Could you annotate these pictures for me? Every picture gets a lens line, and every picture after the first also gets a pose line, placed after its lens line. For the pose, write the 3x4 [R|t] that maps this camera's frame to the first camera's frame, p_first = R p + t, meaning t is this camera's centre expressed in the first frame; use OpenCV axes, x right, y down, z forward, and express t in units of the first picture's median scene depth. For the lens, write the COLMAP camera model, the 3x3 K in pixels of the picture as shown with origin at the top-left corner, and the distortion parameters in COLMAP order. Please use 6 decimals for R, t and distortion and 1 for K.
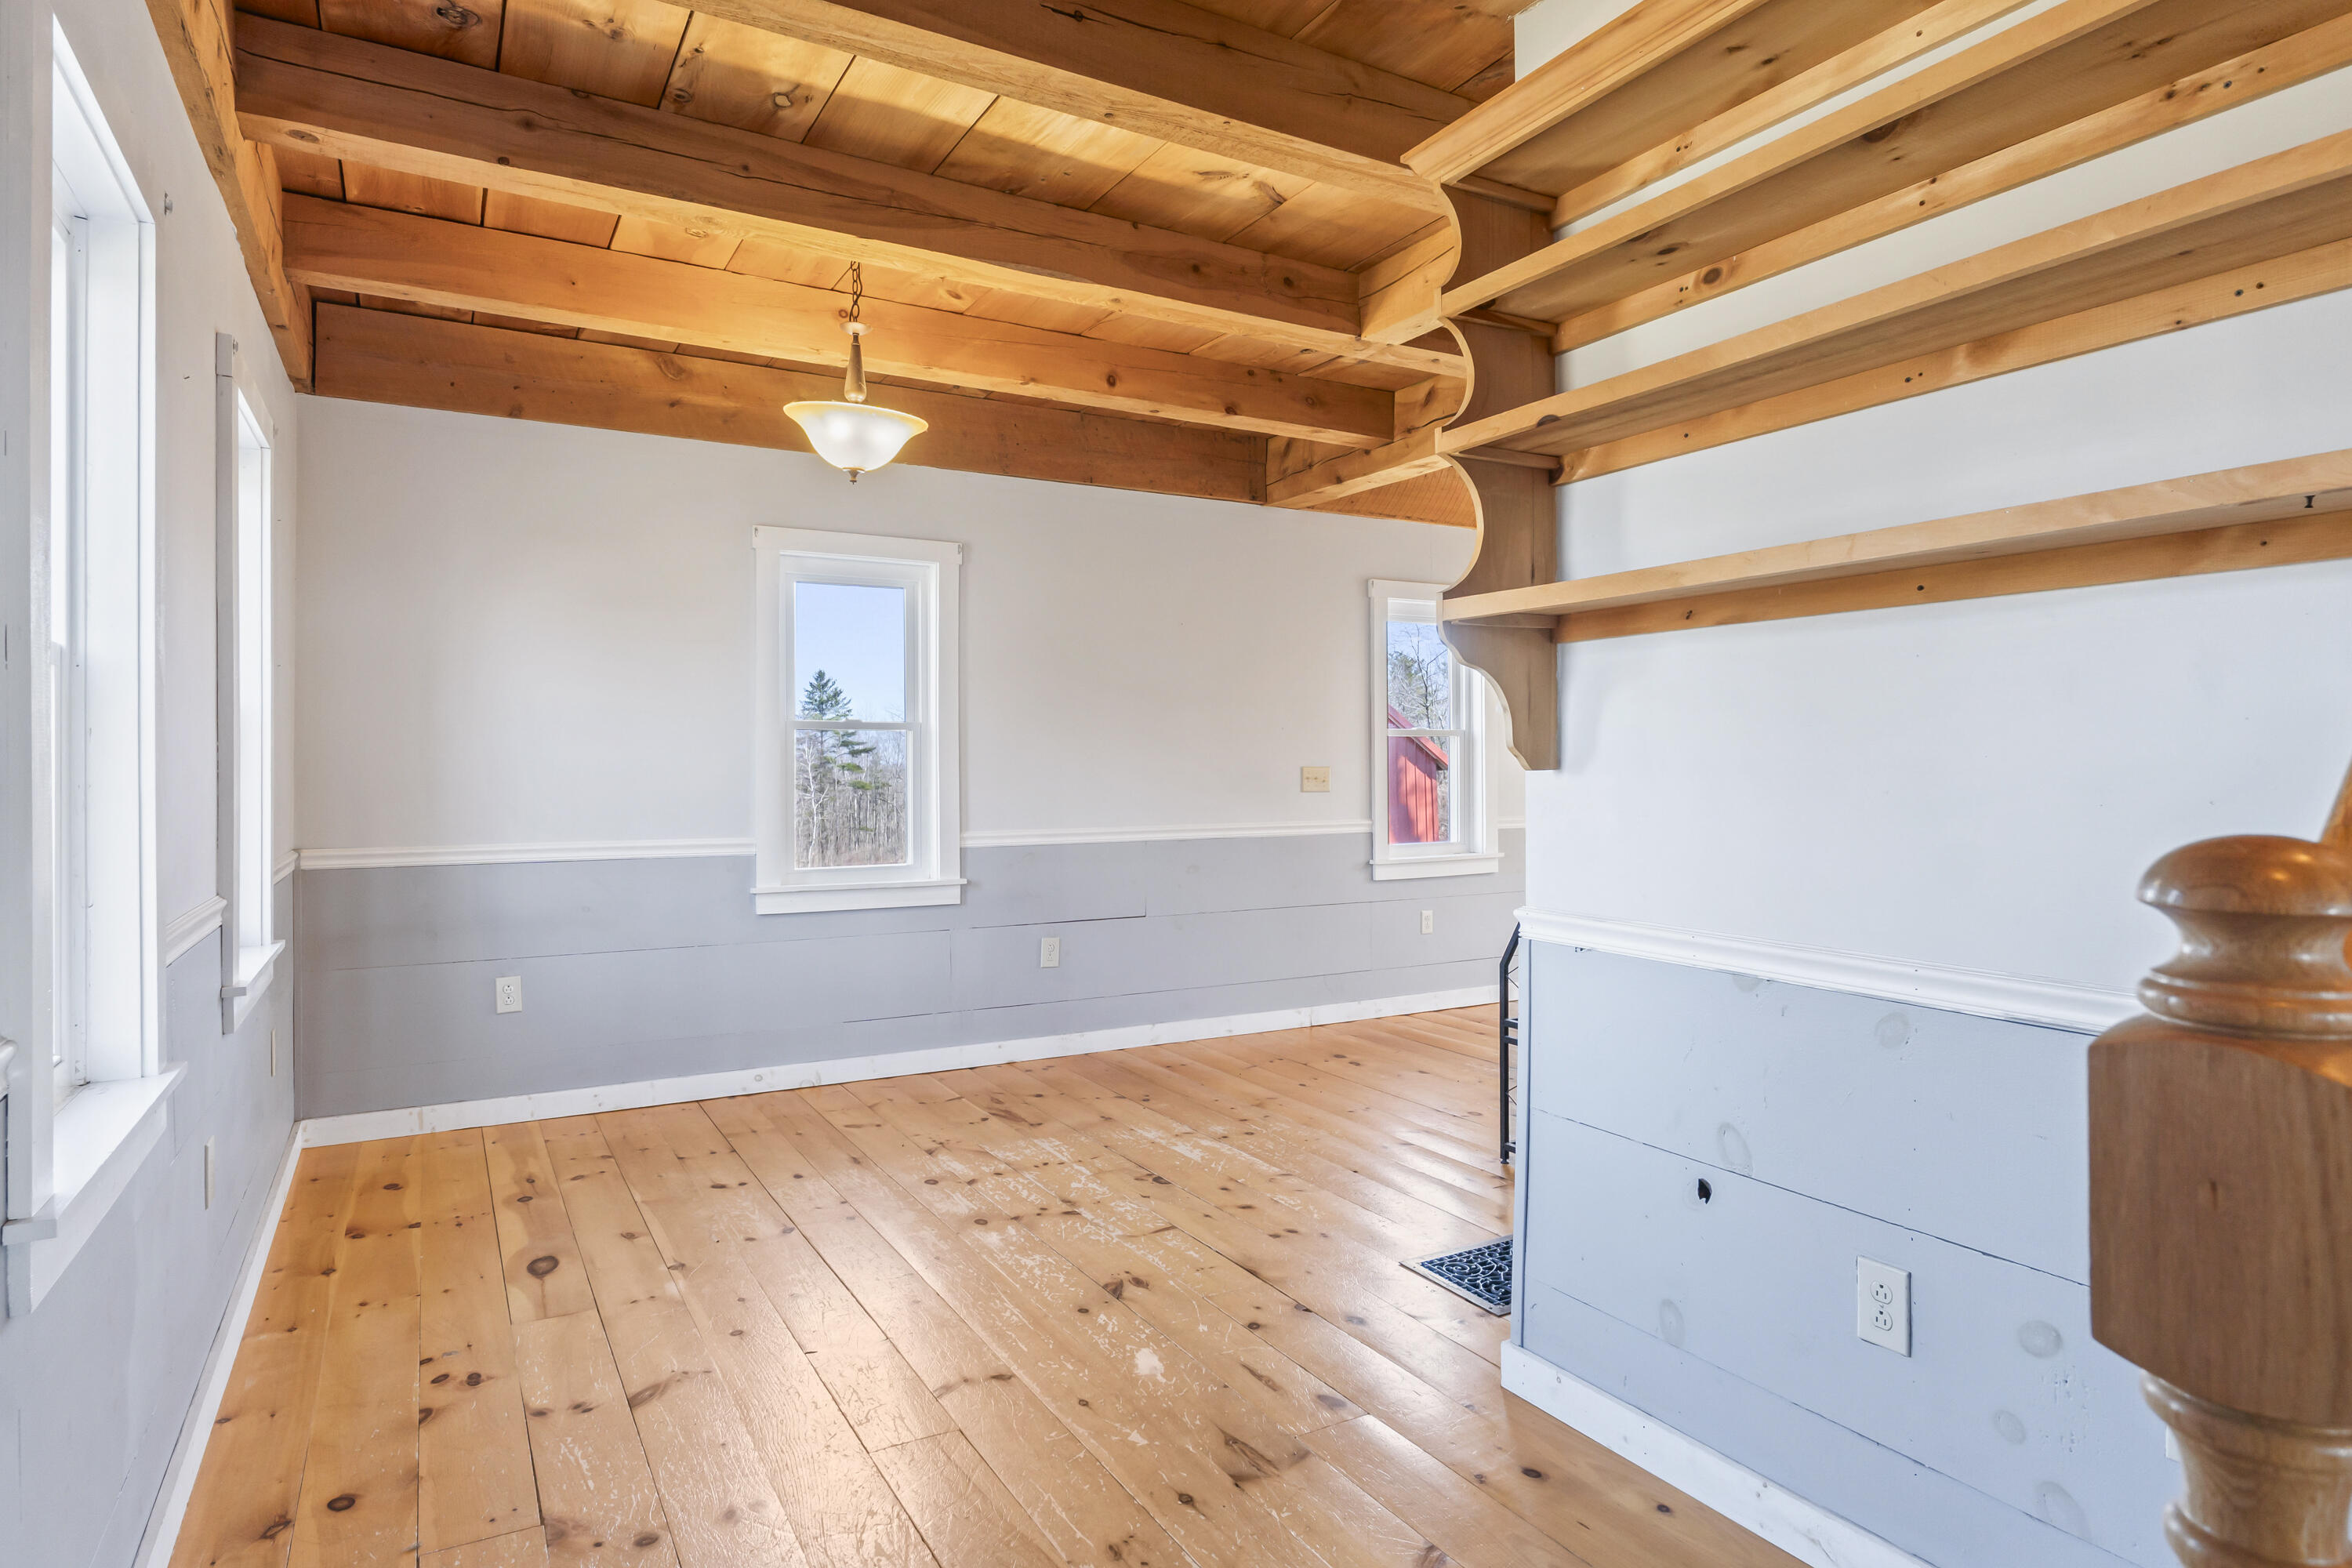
lens RADIAL K [[1322.5, 0, 1169.3], [0, 1322.5, 770.0], [0, 0, 1]] dist [-0.008433, -0.001327]
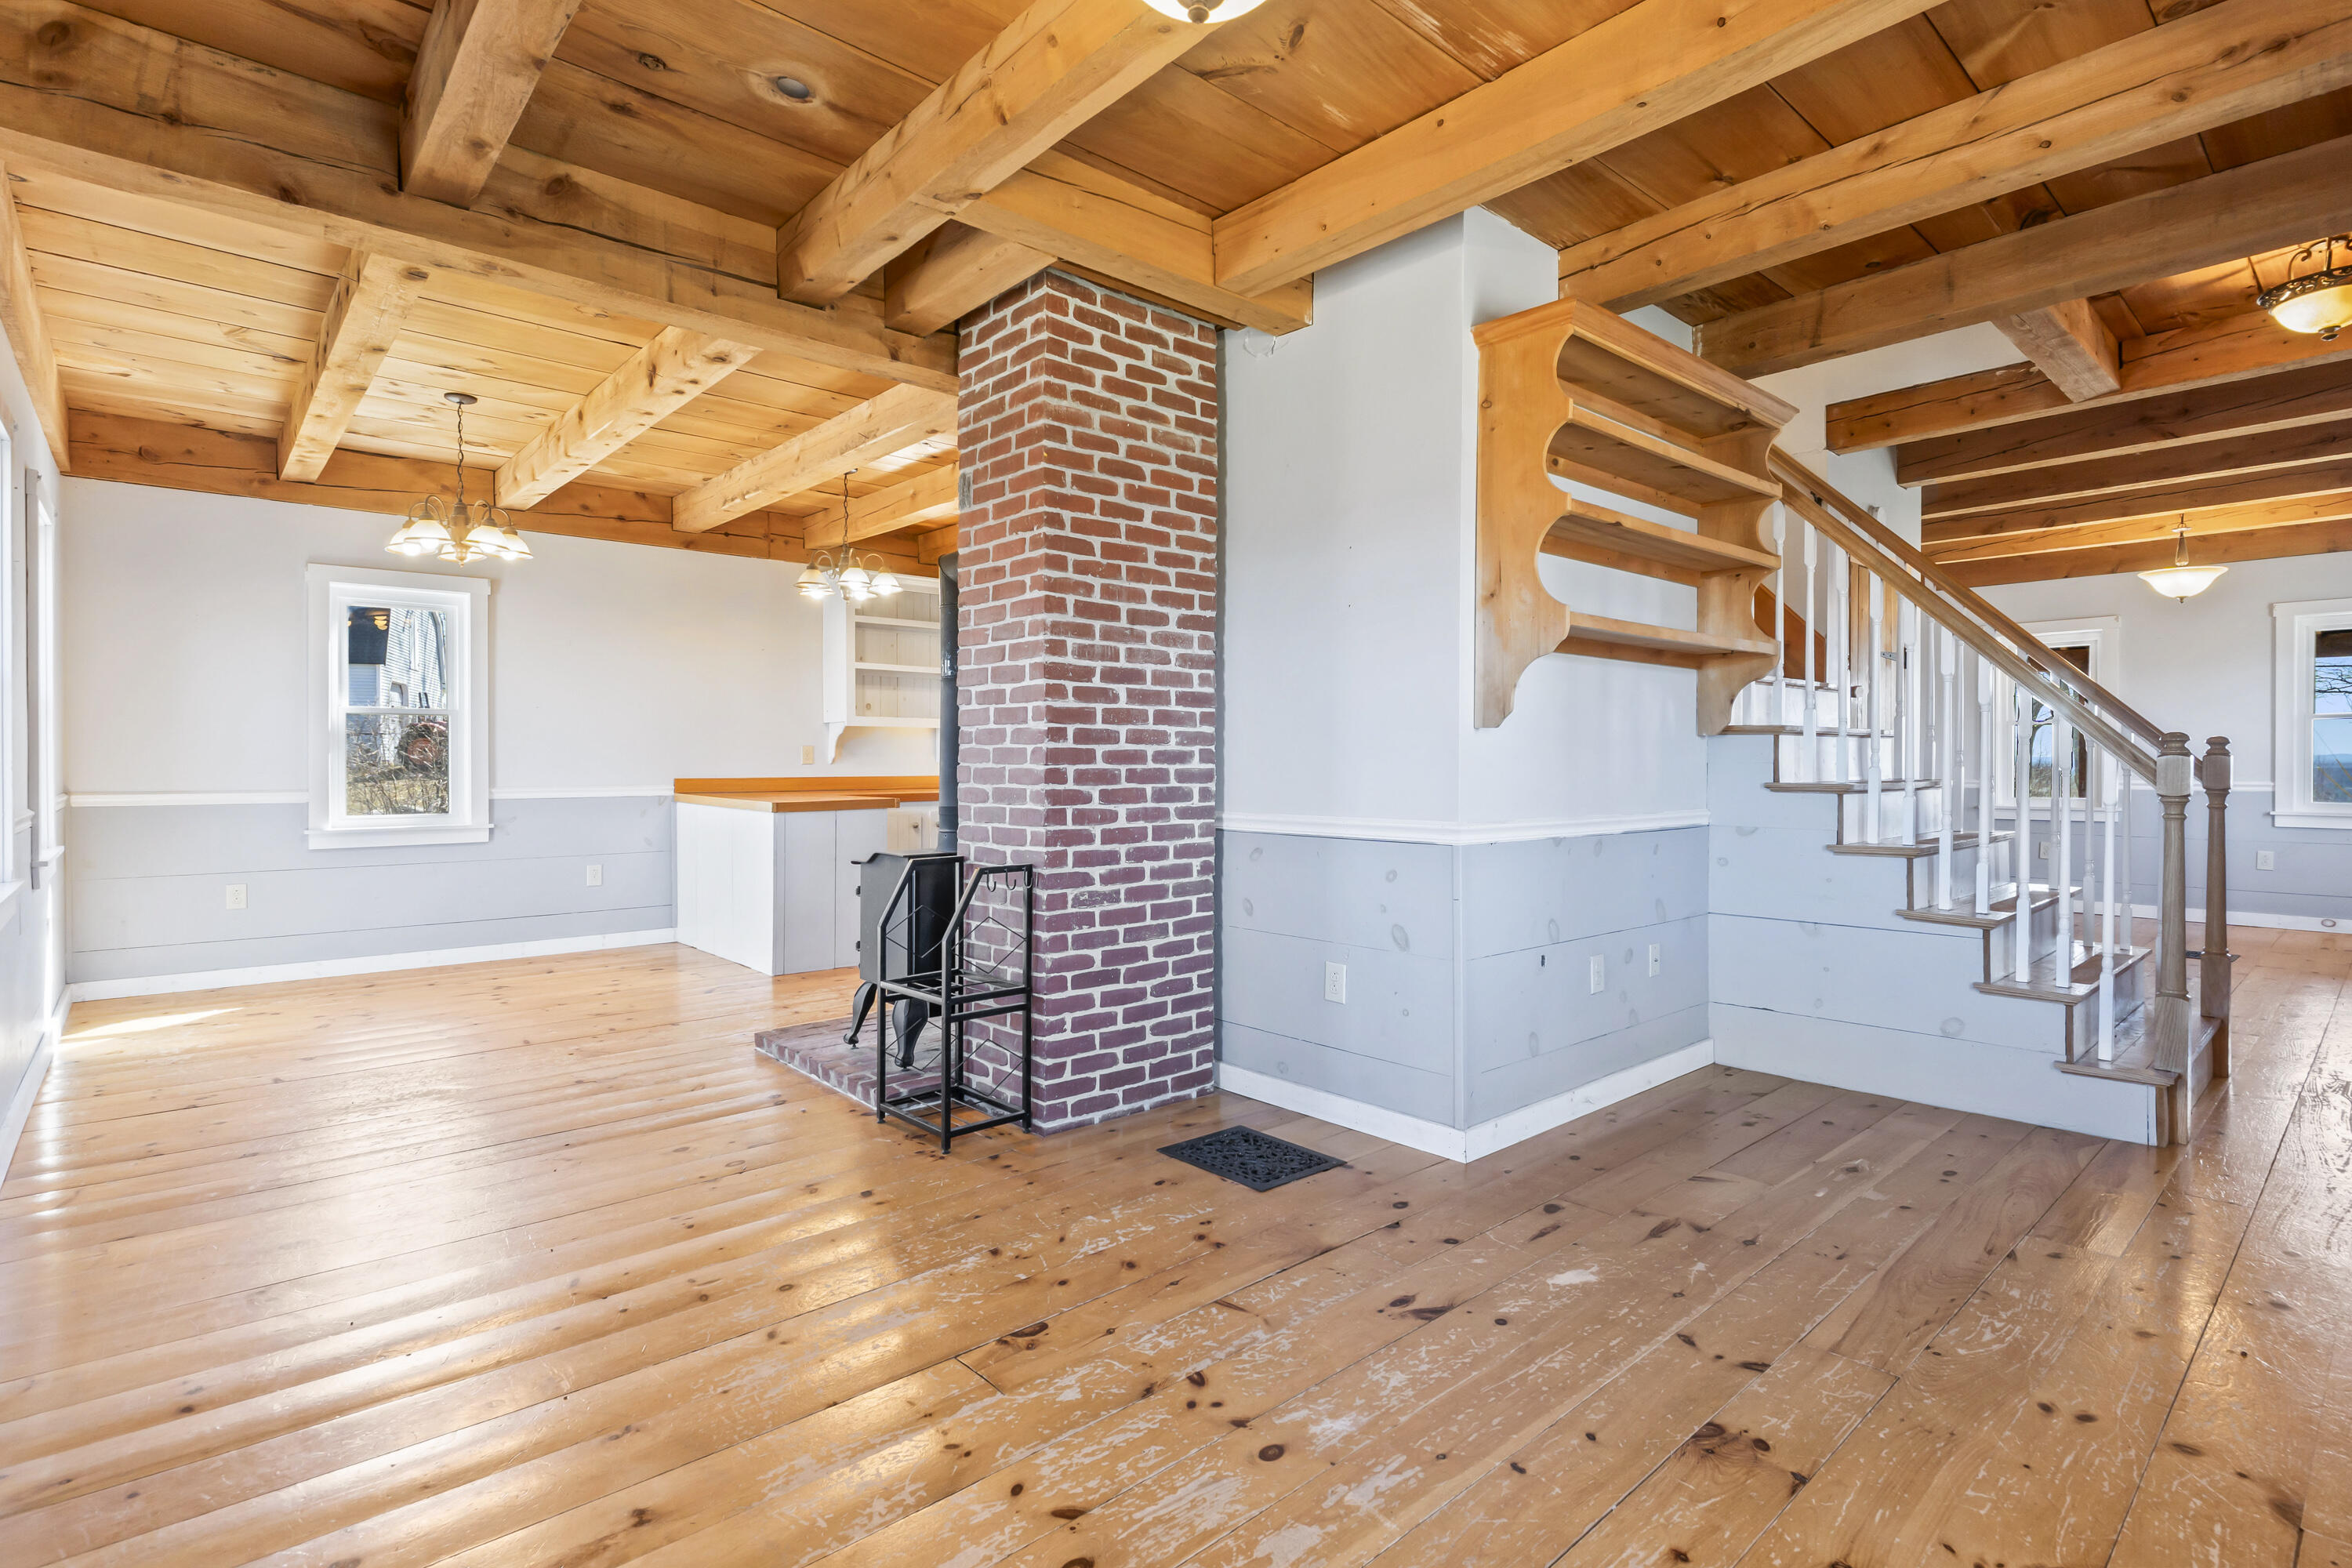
lens RADIAL K [[1143.8, 0, 1161.4], [0, 1143.8, 770.9], [0, 0, 1]] dist [-0.003259, -0.002448]
pose [[-0.216005, -0.005345, 0.976378, -0.655246], [0.006338, 0.999956, 0.006876, 0.027087], [-0.976372, 0.007674, -0.215961, 1.188355]]
